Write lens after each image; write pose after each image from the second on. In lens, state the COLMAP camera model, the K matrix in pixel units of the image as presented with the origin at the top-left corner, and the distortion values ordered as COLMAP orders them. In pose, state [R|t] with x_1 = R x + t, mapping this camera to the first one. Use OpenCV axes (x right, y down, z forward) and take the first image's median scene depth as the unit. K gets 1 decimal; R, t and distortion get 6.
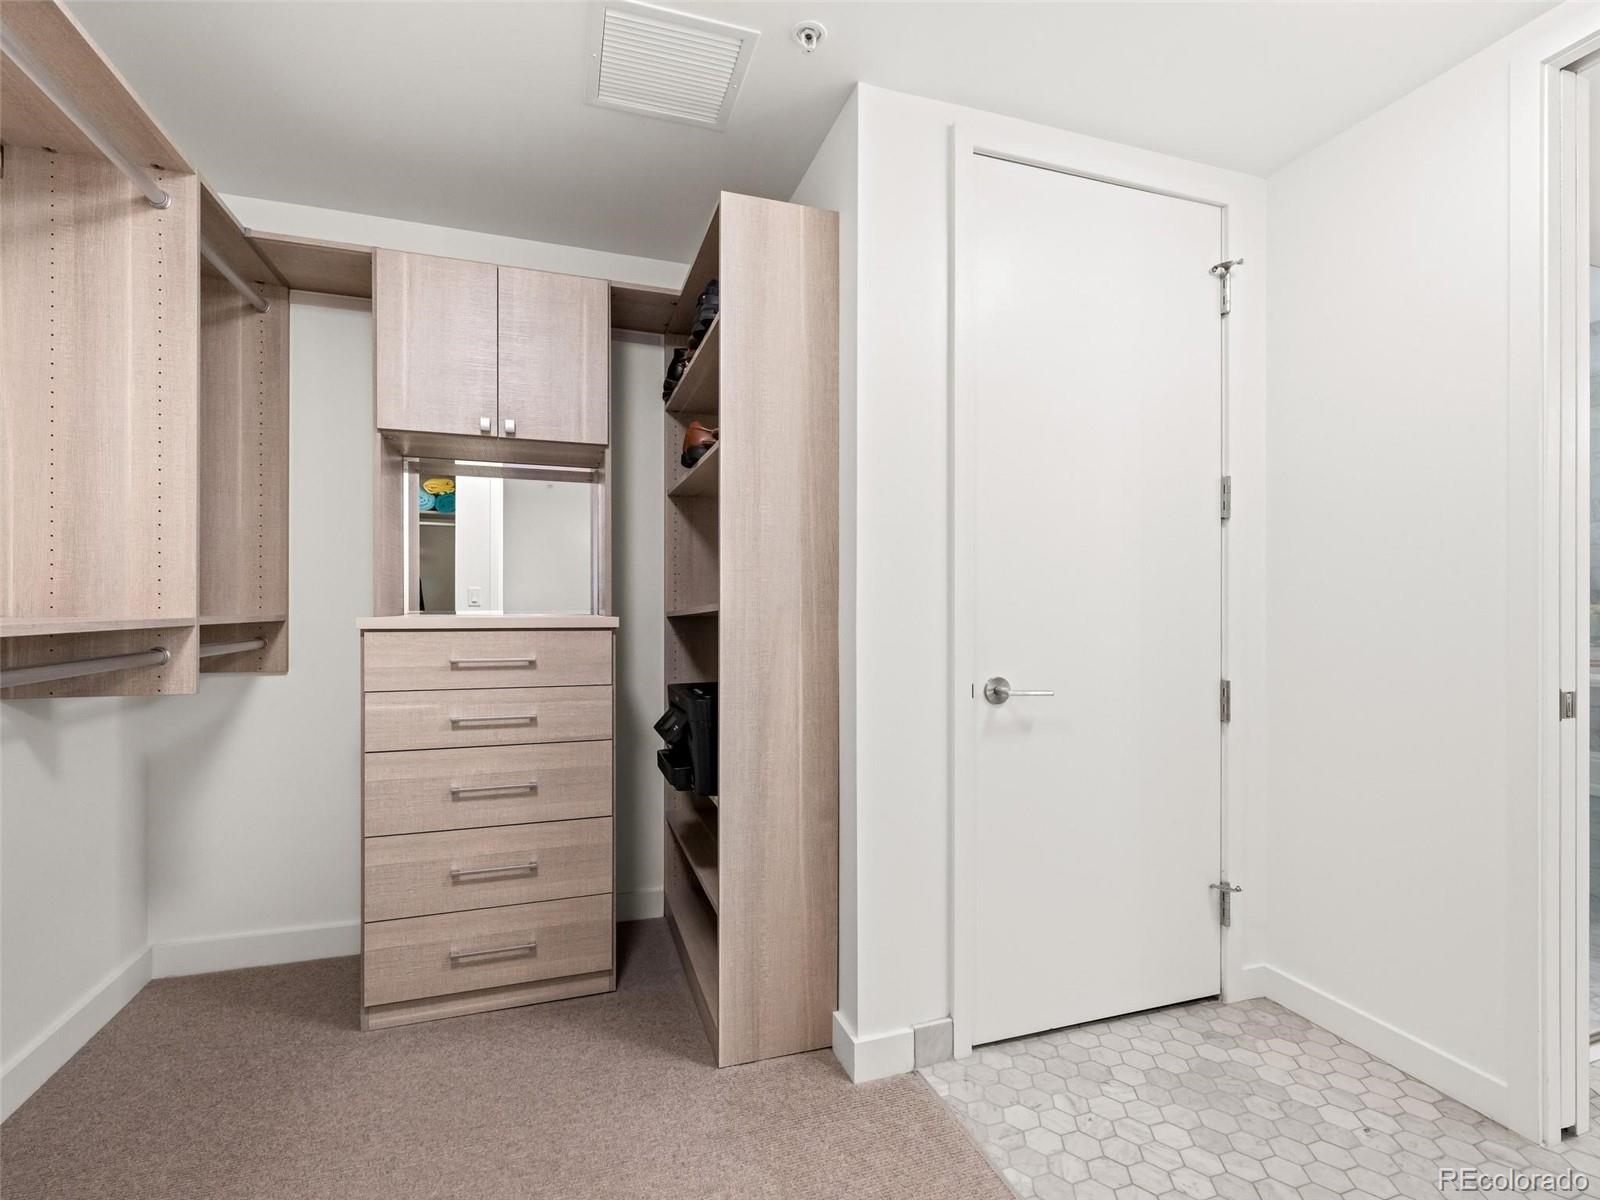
lens RADIAL K [[714.3, 0, 792.0], [0, 714.3, 608.2], [0, 0, 1]] dist [-0.000538, -0.000144]
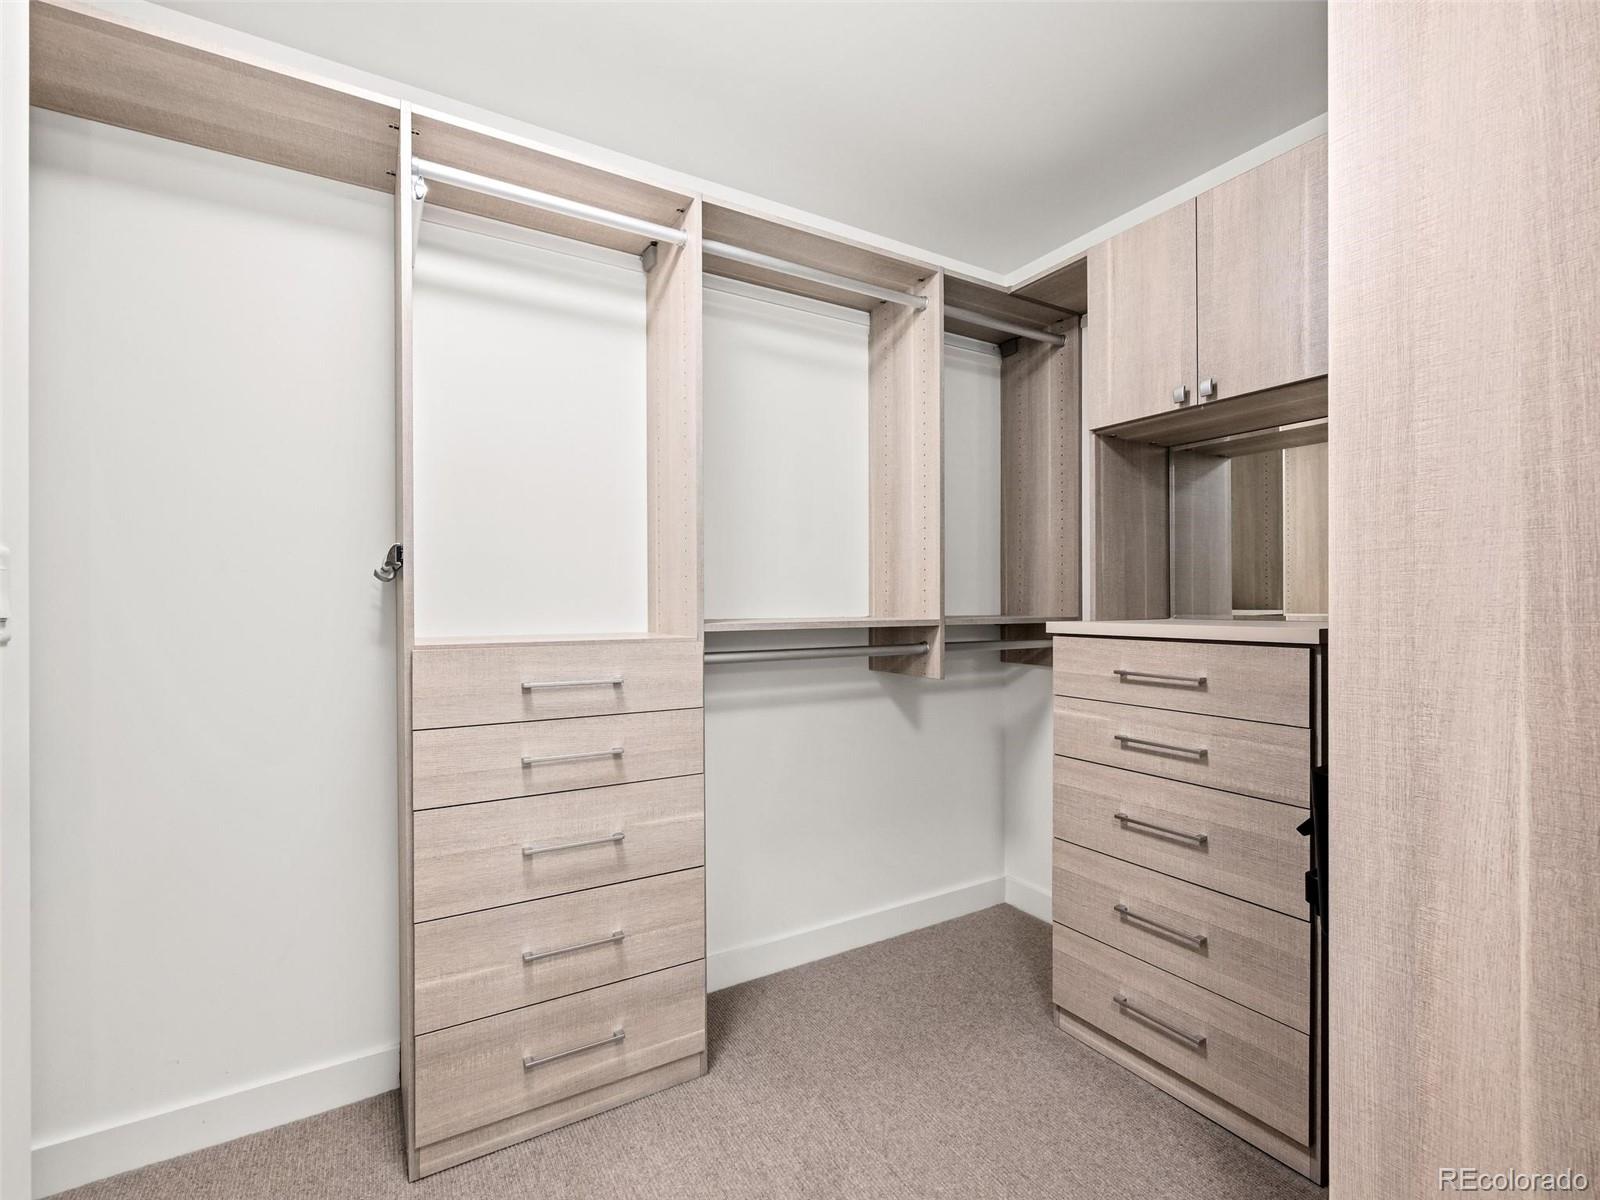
lens RADIAL K [[744.1, 0, 824.9], [0, 744.1, 606.5], [0, 0, 1]] dist [0.000344, -0.000416]
pose [[0.235539, 0.001940, -0.971863, 0.350526], [0.000258, 0.999998, 0.002059, -0.010879], [0.971865, -0.000735, 0.235538, 0.418581]]
